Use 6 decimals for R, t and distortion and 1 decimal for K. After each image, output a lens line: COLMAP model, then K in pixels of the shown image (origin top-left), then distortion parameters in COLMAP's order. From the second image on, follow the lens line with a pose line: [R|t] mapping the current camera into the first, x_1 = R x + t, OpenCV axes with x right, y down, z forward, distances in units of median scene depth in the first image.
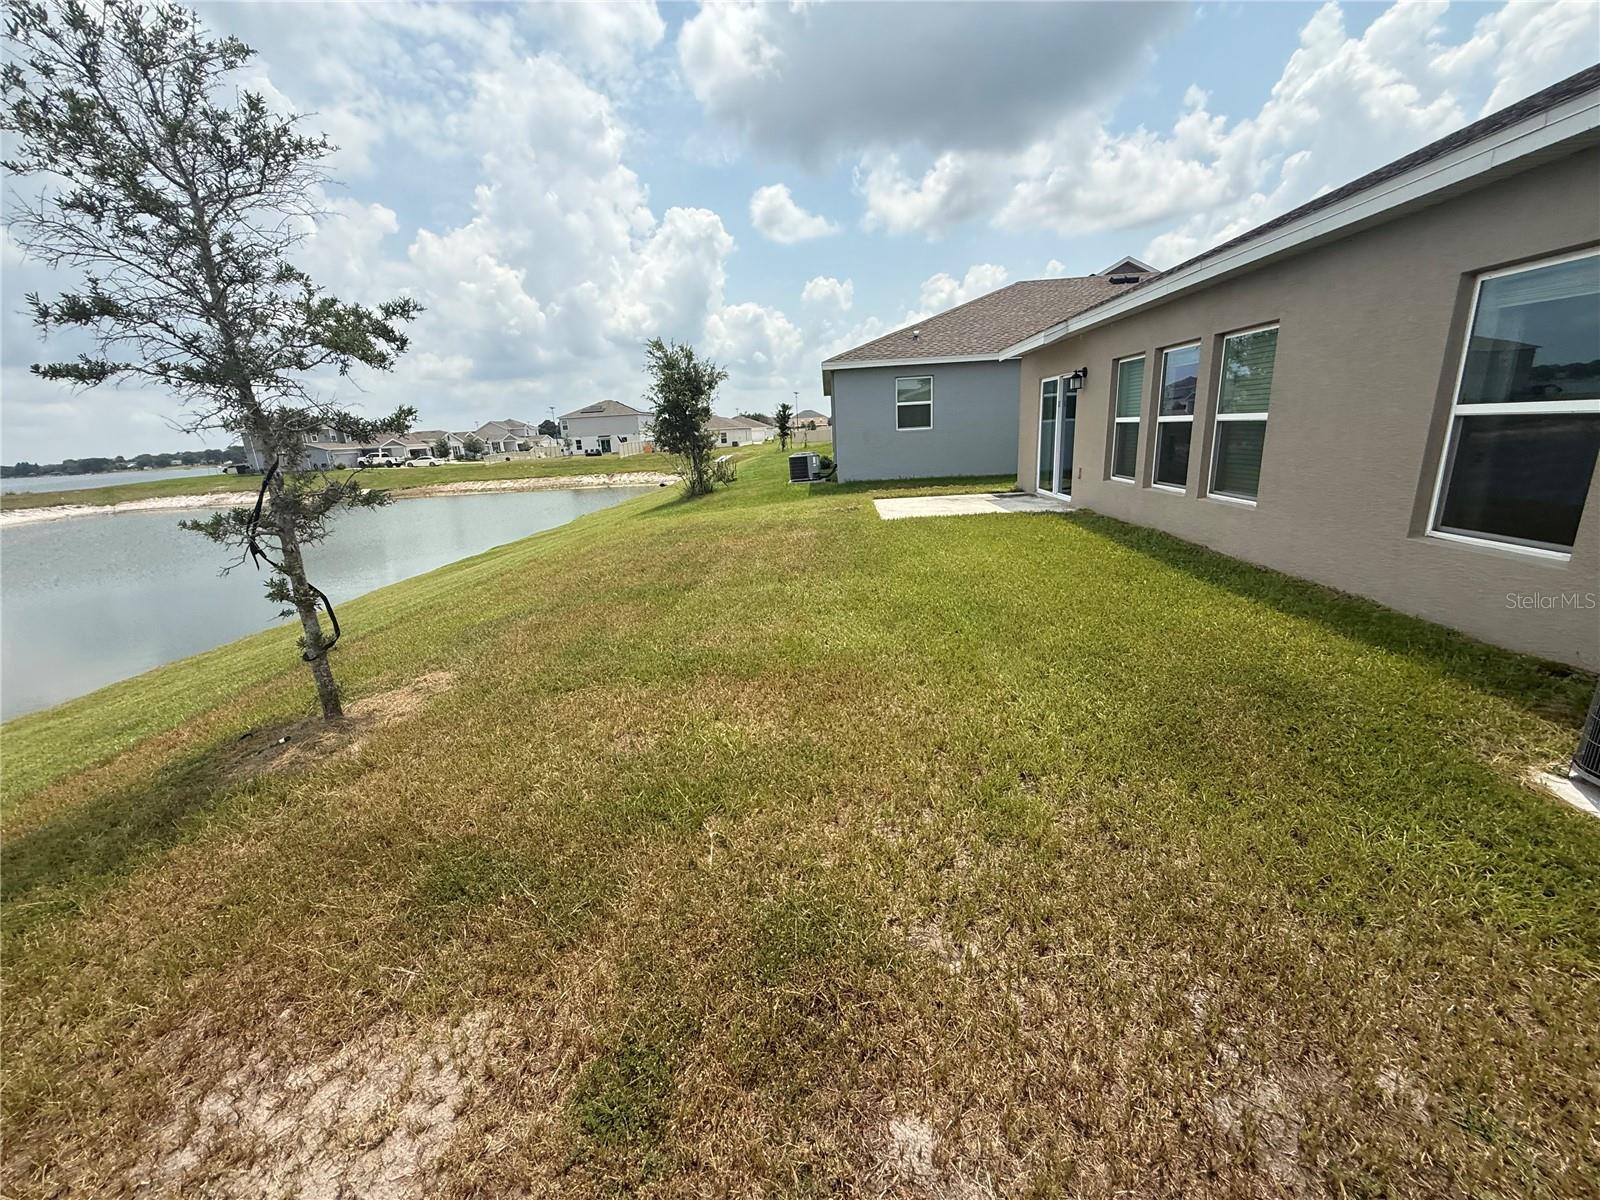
lens RADIAL K [[637.2, 0, 749.0], [0, 637.2, 598.9], [0, 0, 1]] dist [0.000205, 0.000196]
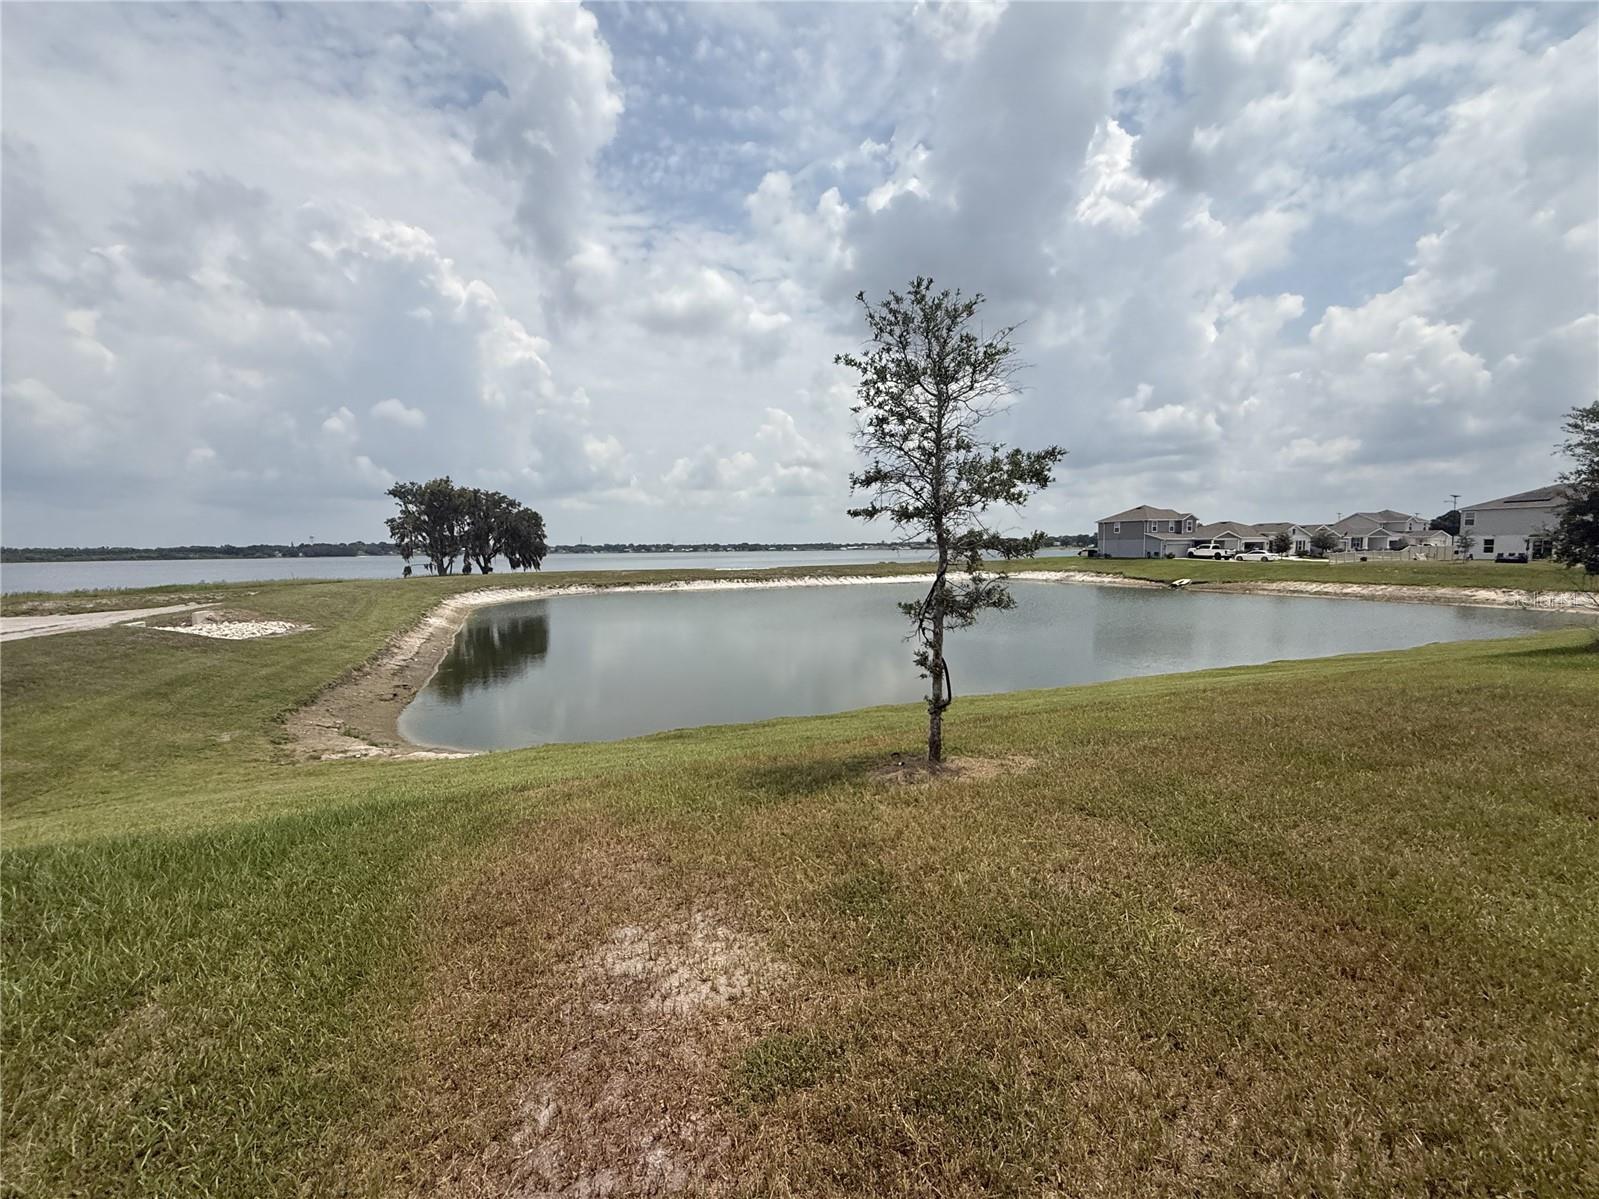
lens RADIAL K [[634.7, 0, 793.1], [0, 634.7, 595.7], [0, 0, 1]] dist [0.002798, 0.000270]
pose [[0.451881, 0.109977, -0.885273, 0.298972], [-0.234298, 0.972164, 0.001176, -0.070196], [0.860760, 0.206886, 0.465070, 0.060174]]
